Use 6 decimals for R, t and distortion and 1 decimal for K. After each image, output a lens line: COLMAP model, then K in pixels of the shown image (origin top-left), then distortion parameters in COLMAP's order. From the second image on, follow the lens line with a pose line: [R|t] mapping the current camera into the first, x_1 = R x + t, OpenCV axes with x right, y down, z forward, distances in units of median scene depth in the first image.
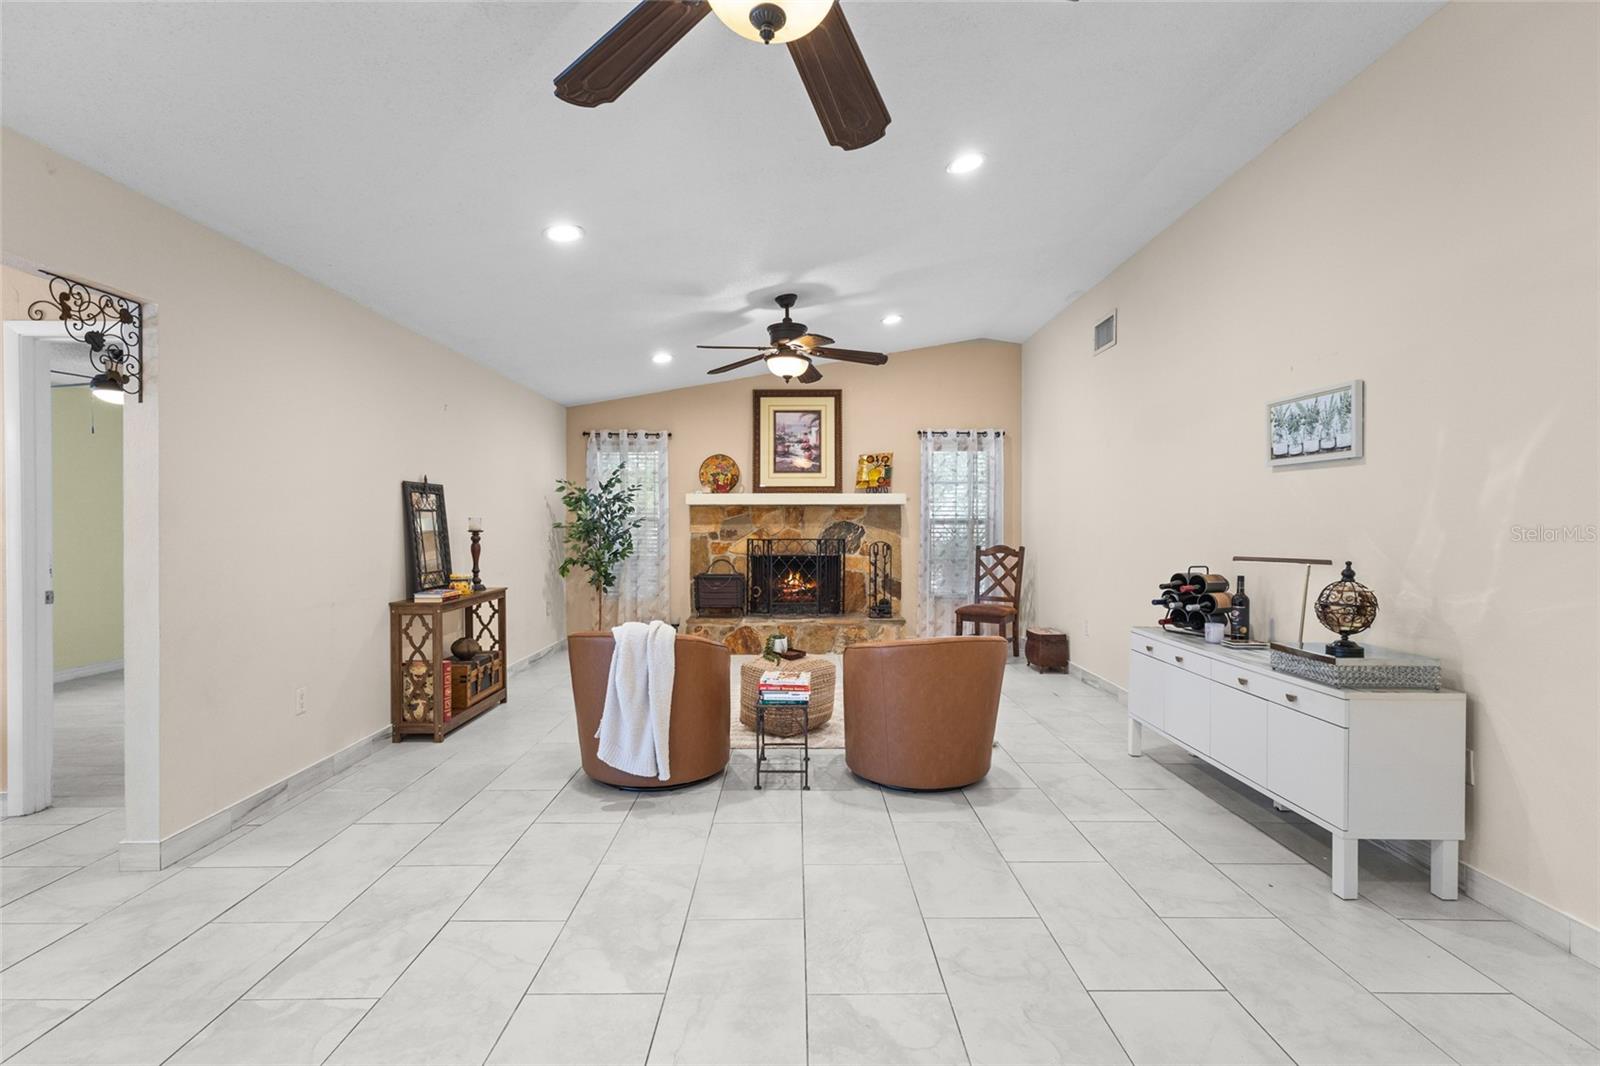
lens RADIAL K [[742.7, 0, 798.4], [0, 742.7, 523.8], [0, 0, 1]] dist [0.002360, 0.001072]
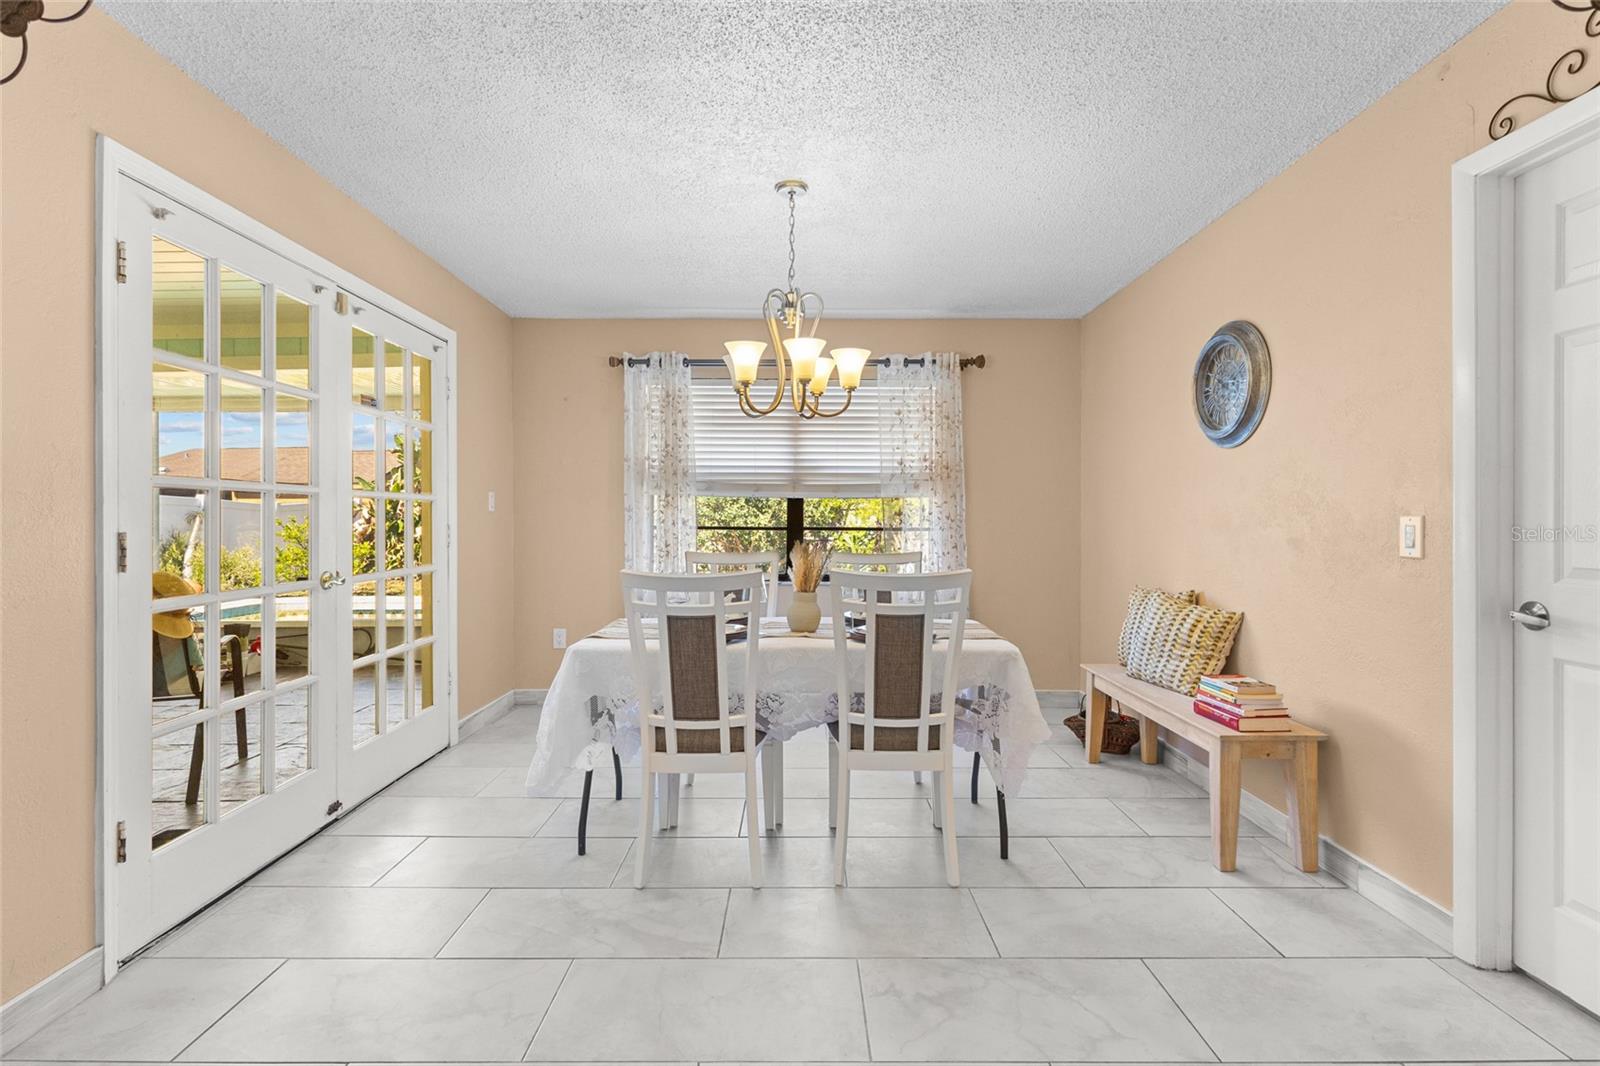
lens RADIAL K [[742.7, 0, 798.4], [0, 742.7, 523.8], [0, 0, 1]] dist [0.002360, 0.001072]
pose [[-0.003379, 0.010249, -0.999942, -0.186309], [0.003438, 0.999942, 0.010237, 0.009497], [0.999988, -0.003403, -0.003414, 0.195984]]
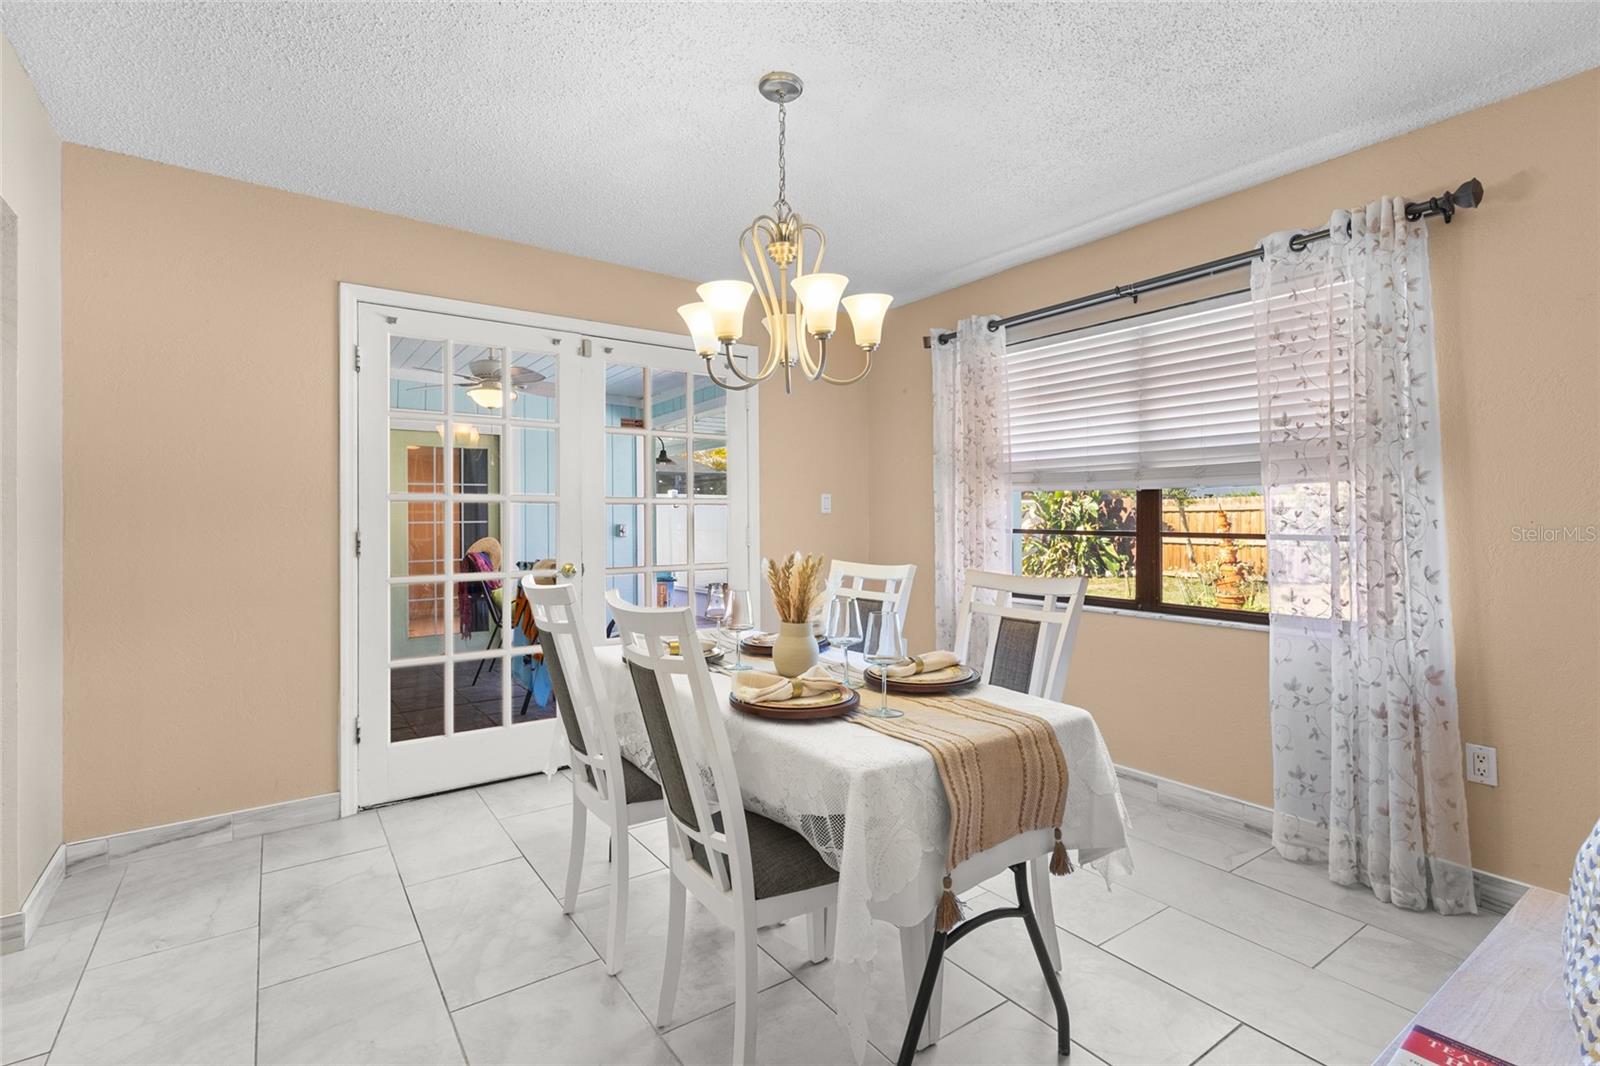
lens RADIAL K [[750.9, 0, 803.1], [0, 750.9, 514.0], [0, 0, 1]] dist [0.001885, 0.000712]
pose [[-0.816612, 0.002492, -0.577182, -0.411197], [0.008313, 0.999938, -0.007445, 0.010081], [0.577127, -0.010877, -0.816582, 0.437394]]
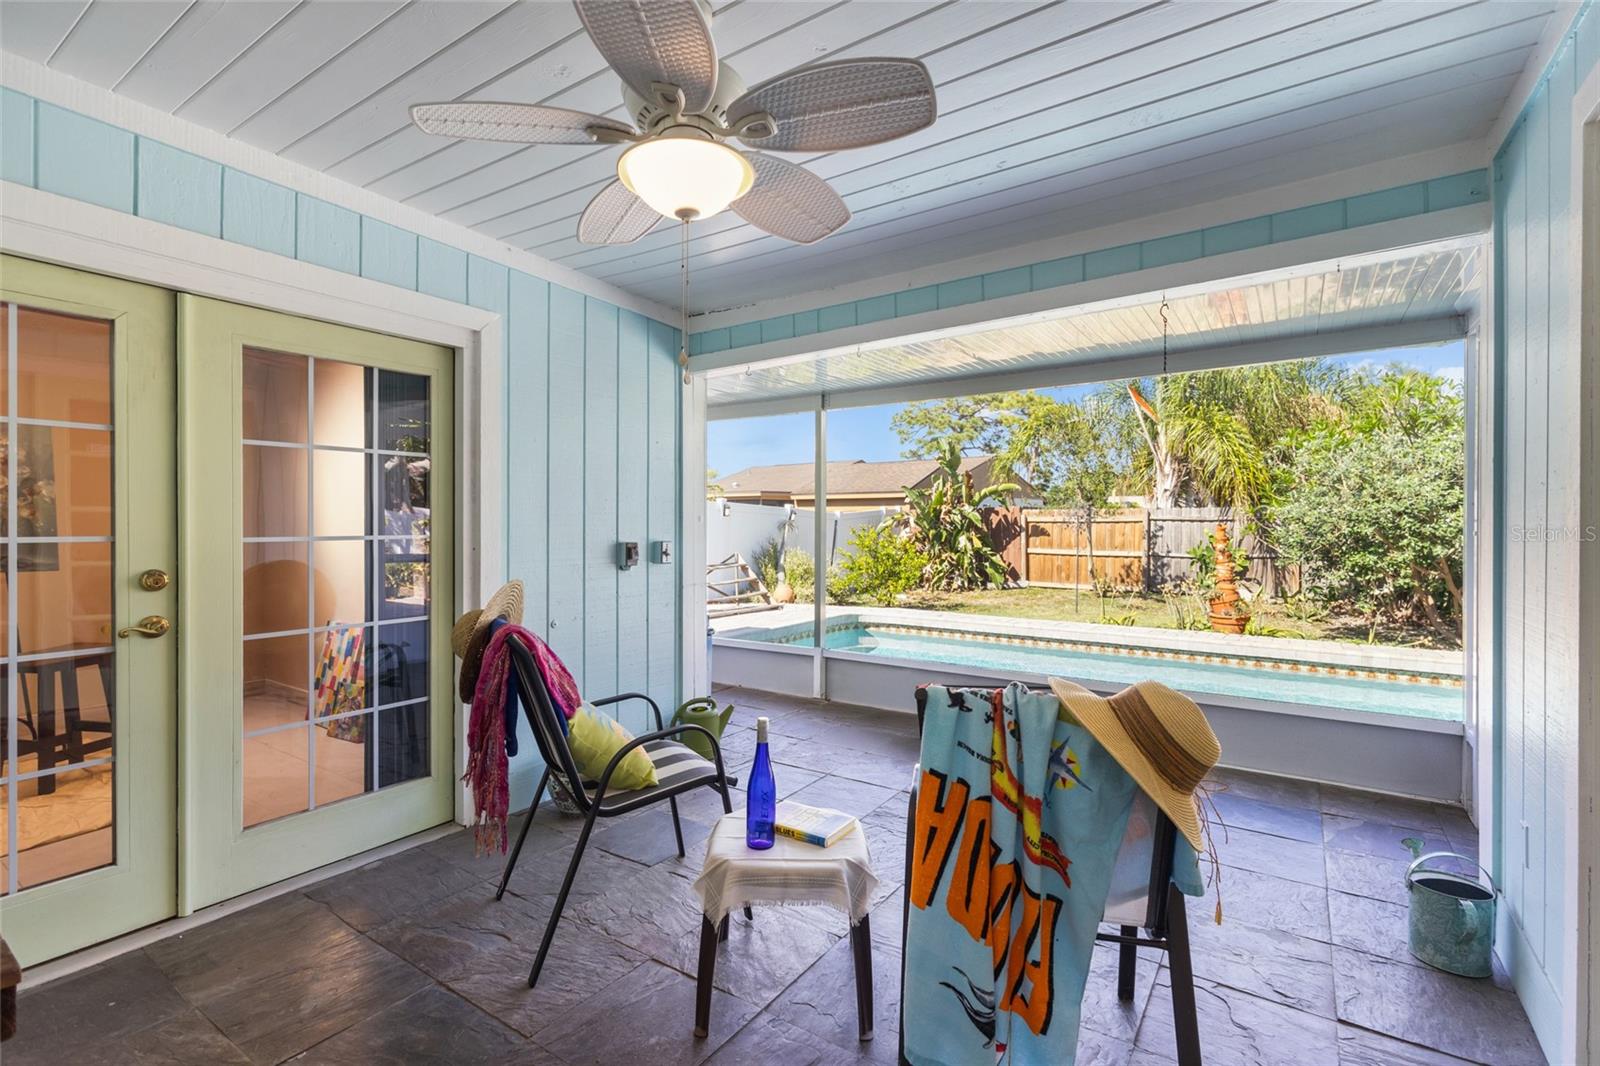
lens RADIAL K [[737.6, 0, 797.8], [0, 737.6, 525.9], [0, 0, 1]] dist [0.001675, 0.000765]
pose [[-0.569314, 0.001768, -0.822119, -0.406621], [-0.002756, 0.999988, 0.004059, 0.000781], [0.822116, 0.004576, -0.569302, -0.134171]]
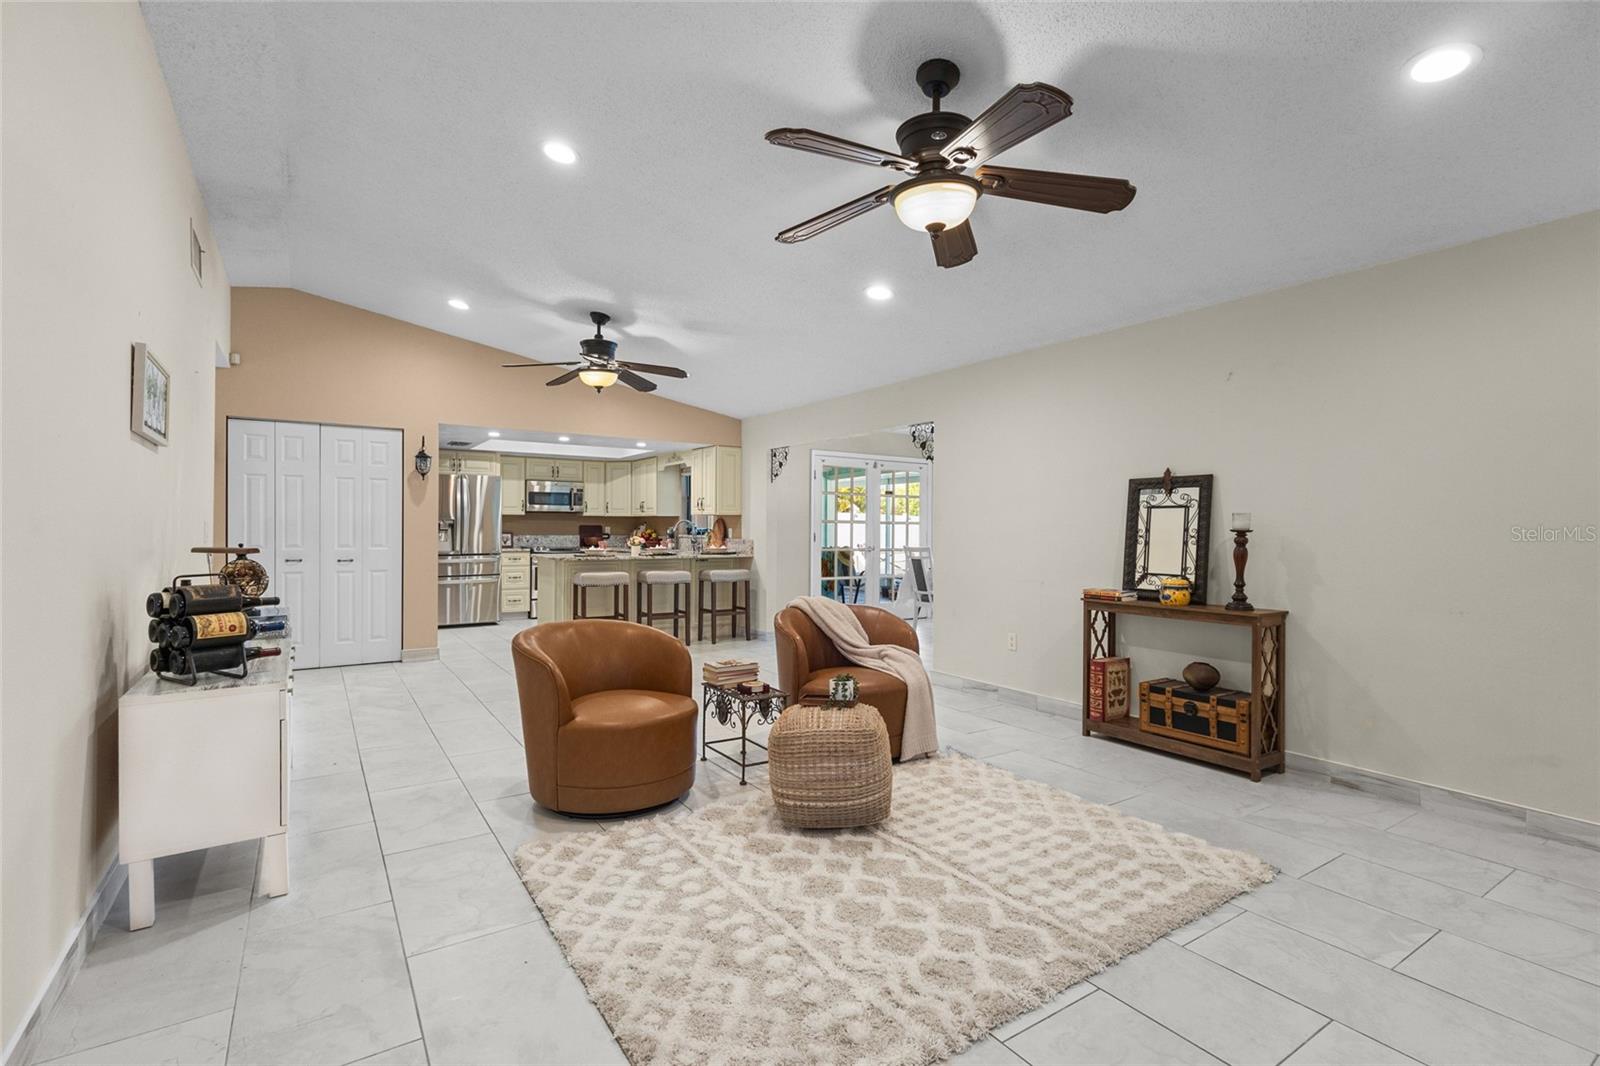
lens RADIAL K [[737.6, 0, 797.8], [0, 737.6, 525.9], [0, 0, 1]] dist [0.001675, 0.000765]
pose [[-0.836760, -0.006349, -0.547534, 0.237412], [-0.005413, 0.999980, -0.003324, 0.007040], [0.547544, 0.000182, -0.836777, 0.955658]]
